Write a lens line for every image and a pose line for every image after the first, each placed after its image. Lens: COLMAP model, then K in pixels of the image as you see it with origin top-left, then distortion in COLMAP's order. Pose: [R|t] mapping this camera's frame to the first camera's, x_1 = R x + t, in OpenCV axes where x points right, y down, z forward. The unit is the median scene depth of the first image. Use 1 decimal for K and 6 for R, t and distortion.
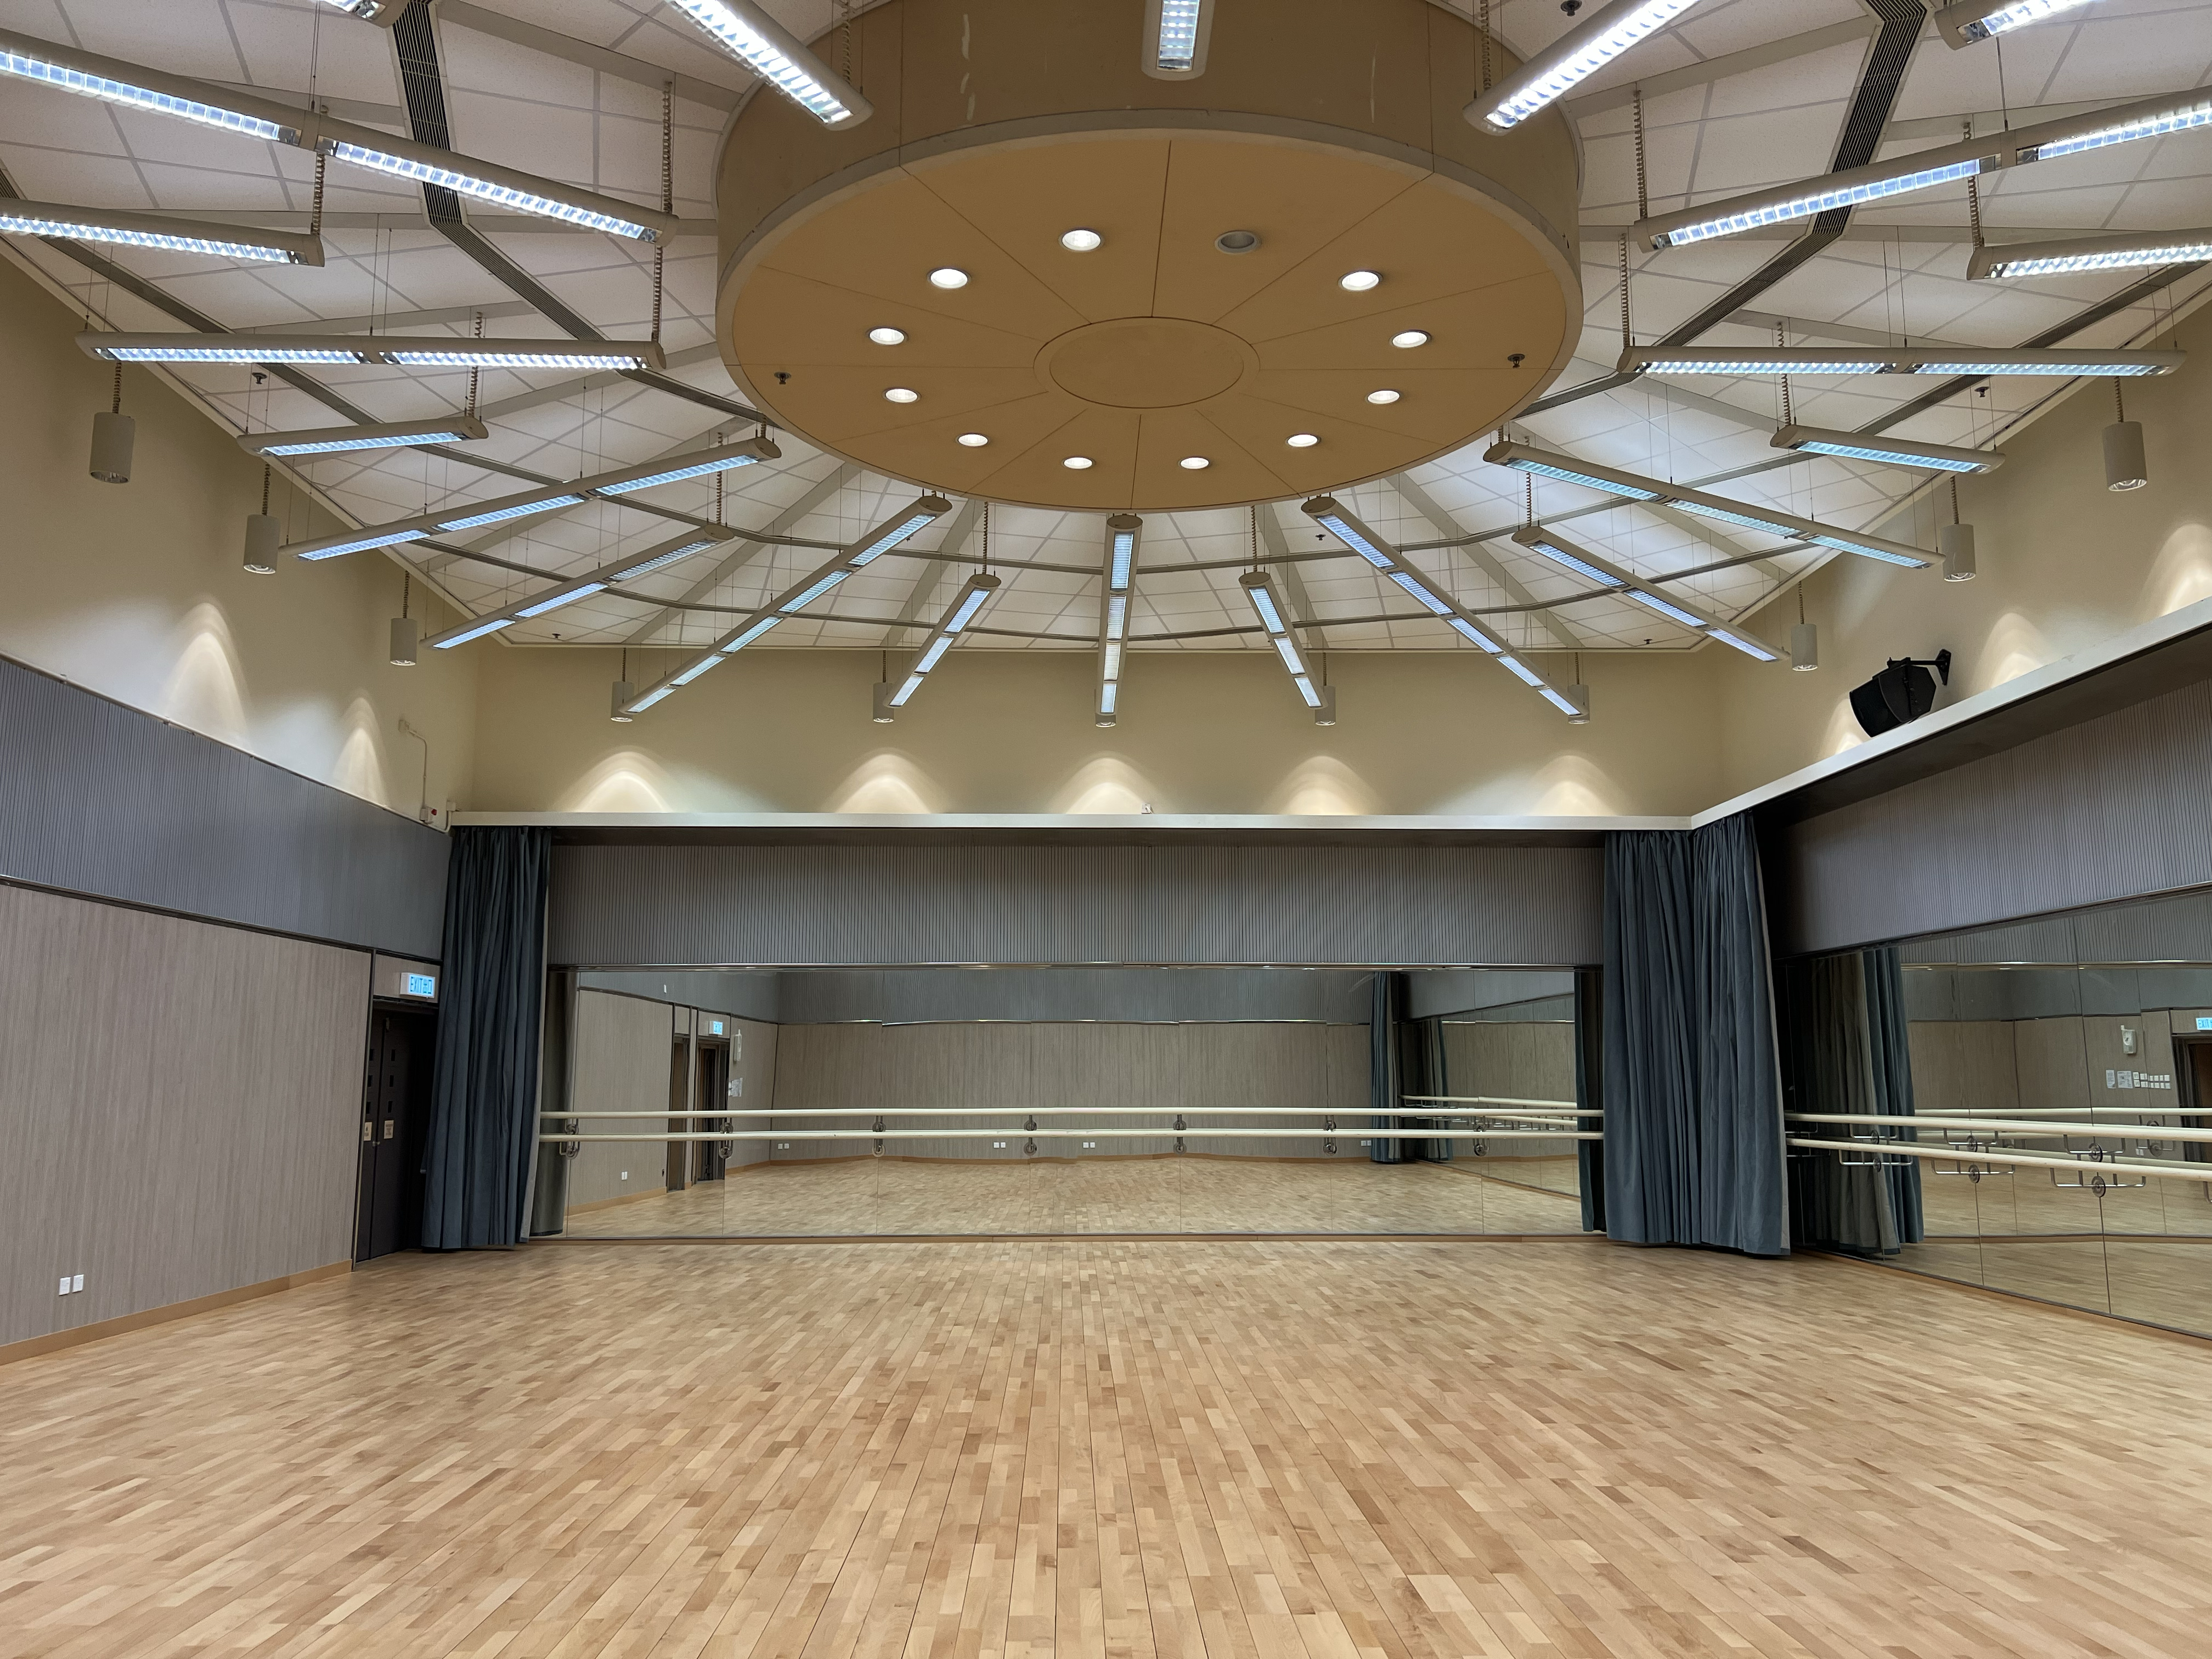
lens RADIAL K [[1643.9, 0, 1103.1], [0, 1643.9, 826.4], [0, 0, 1]] dist [-0.009027, -0.003907]
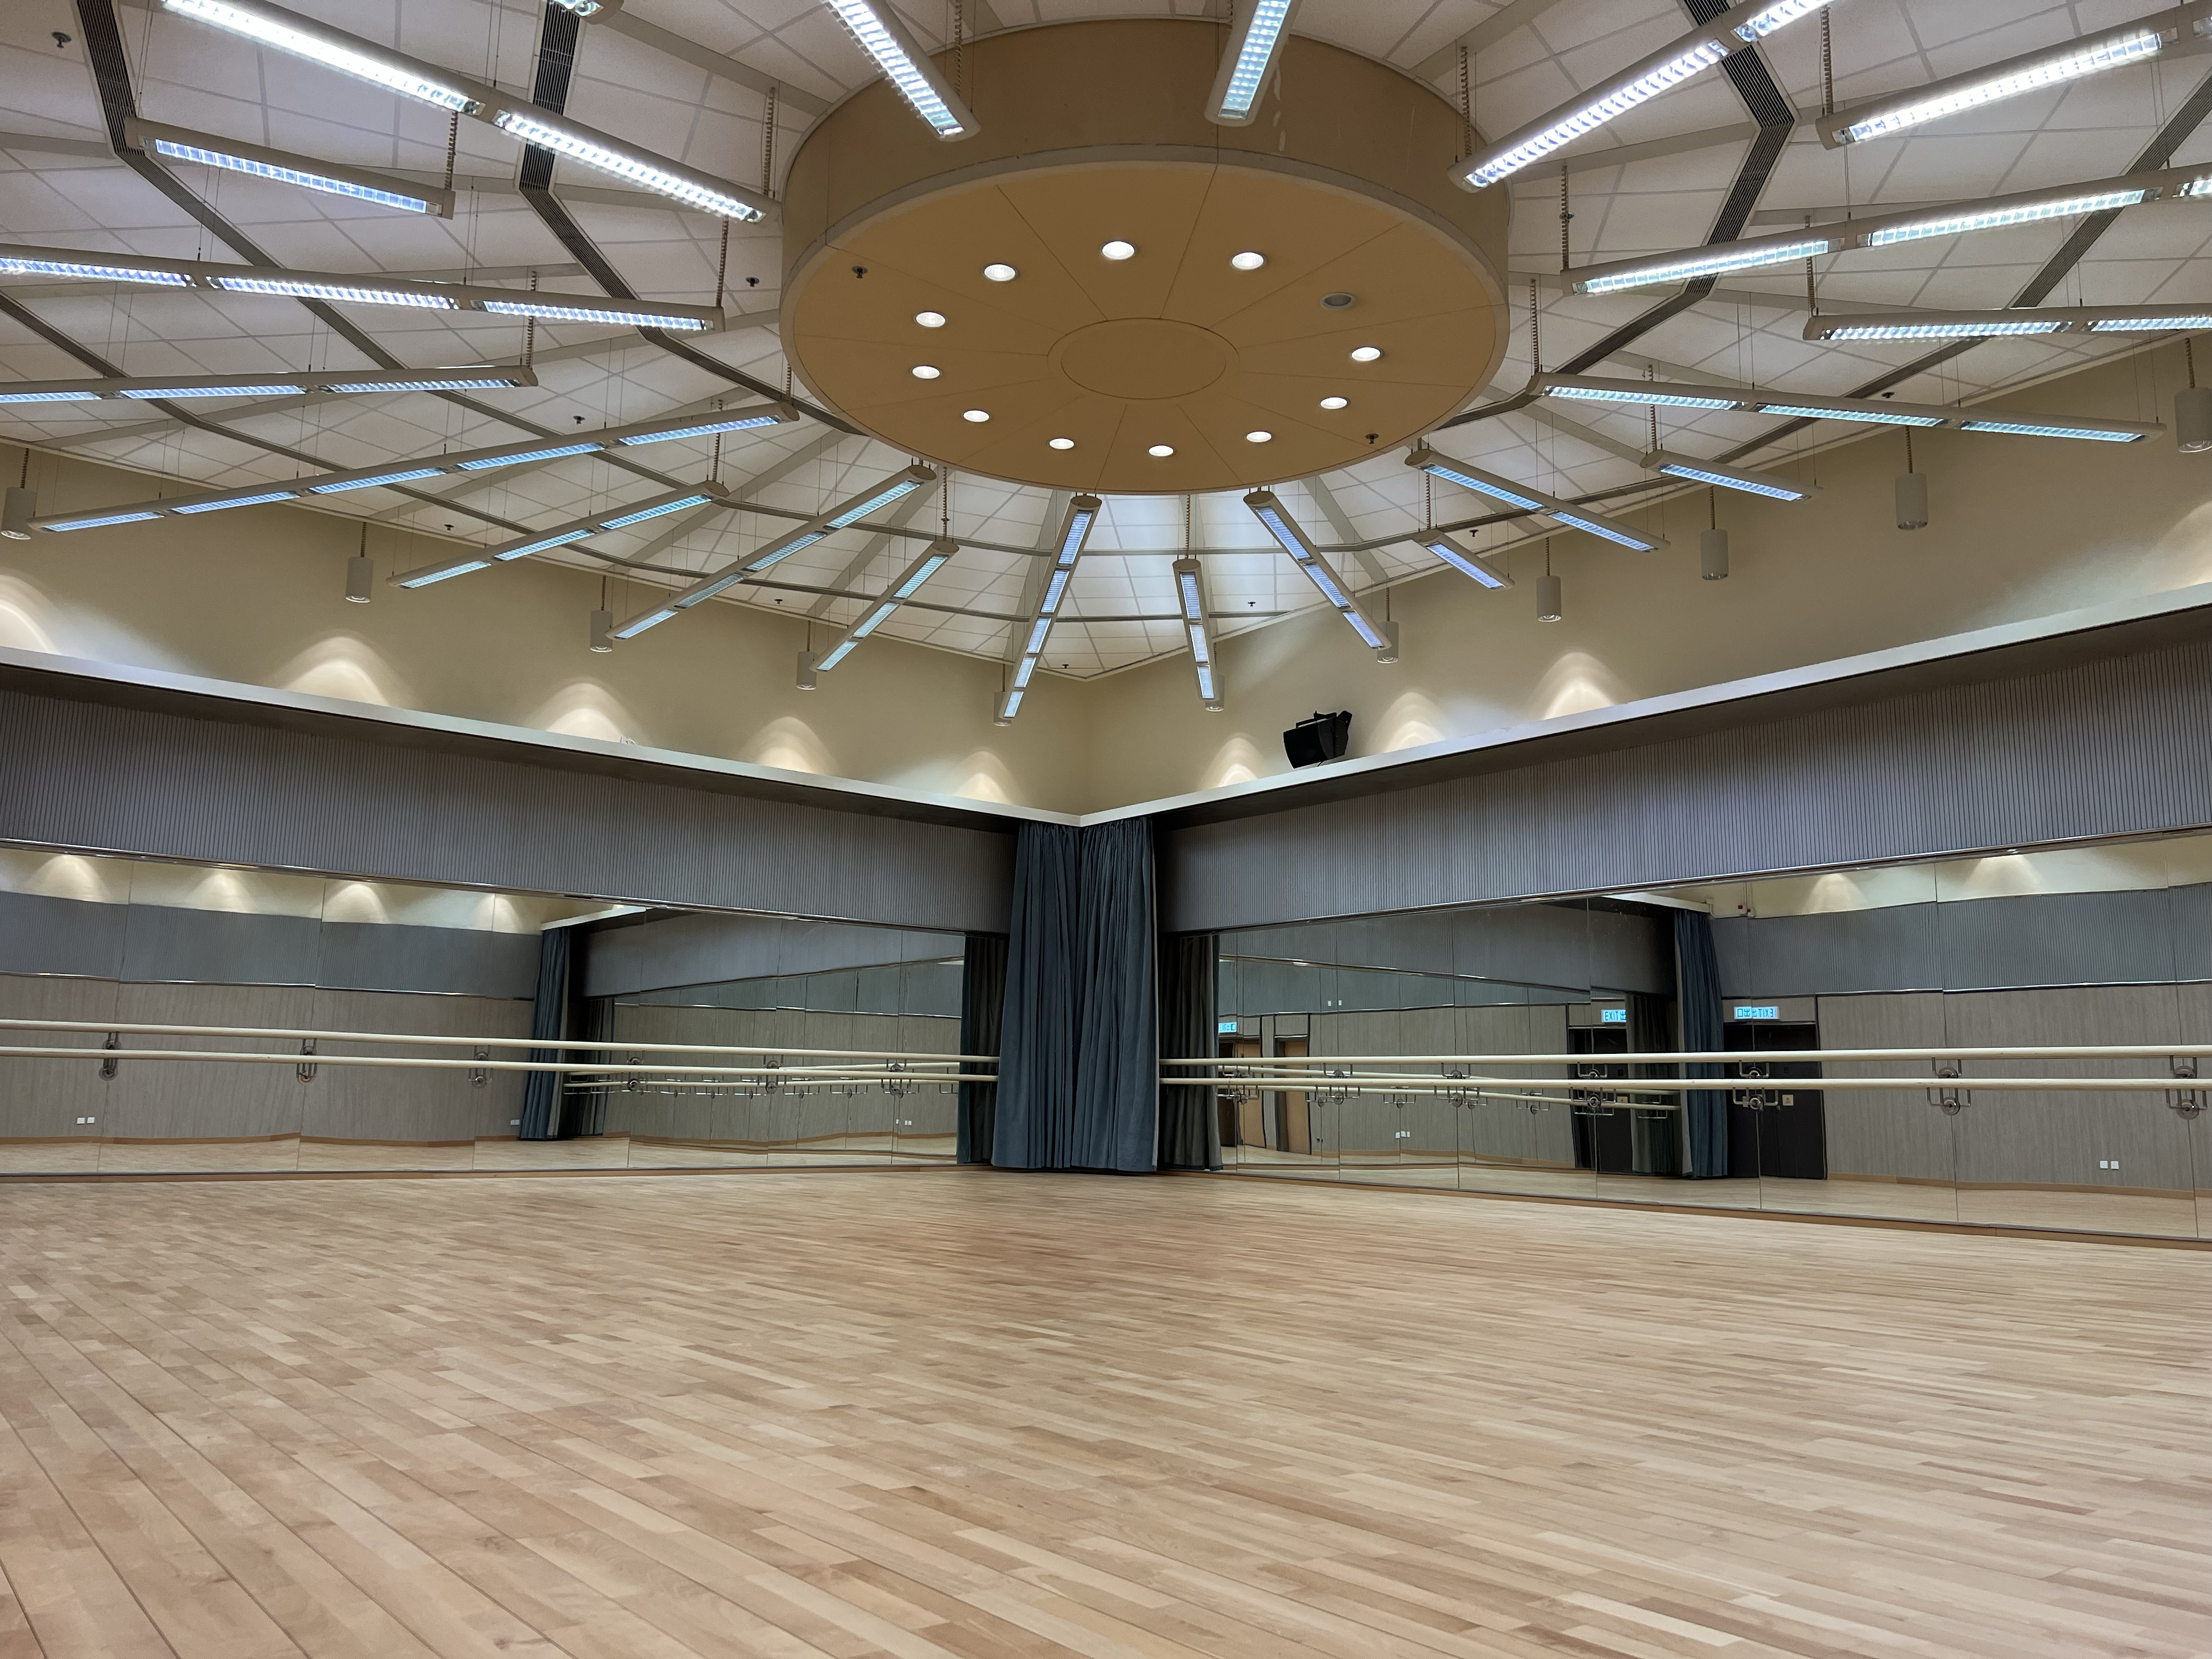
lens RADIAL K [[1643.9, 0, 1103.4], [0, 1643.9, 828.8], [0, 0, 1]] dist [-0.009027, -0.003907]
pose [[0.791563, 0.119749, 0.599240, -0.385965], [-0.111902, 0.992435, -0.050506, 0.069135], [-0.600755, -0.027078, 0.798975, 0.029961]]
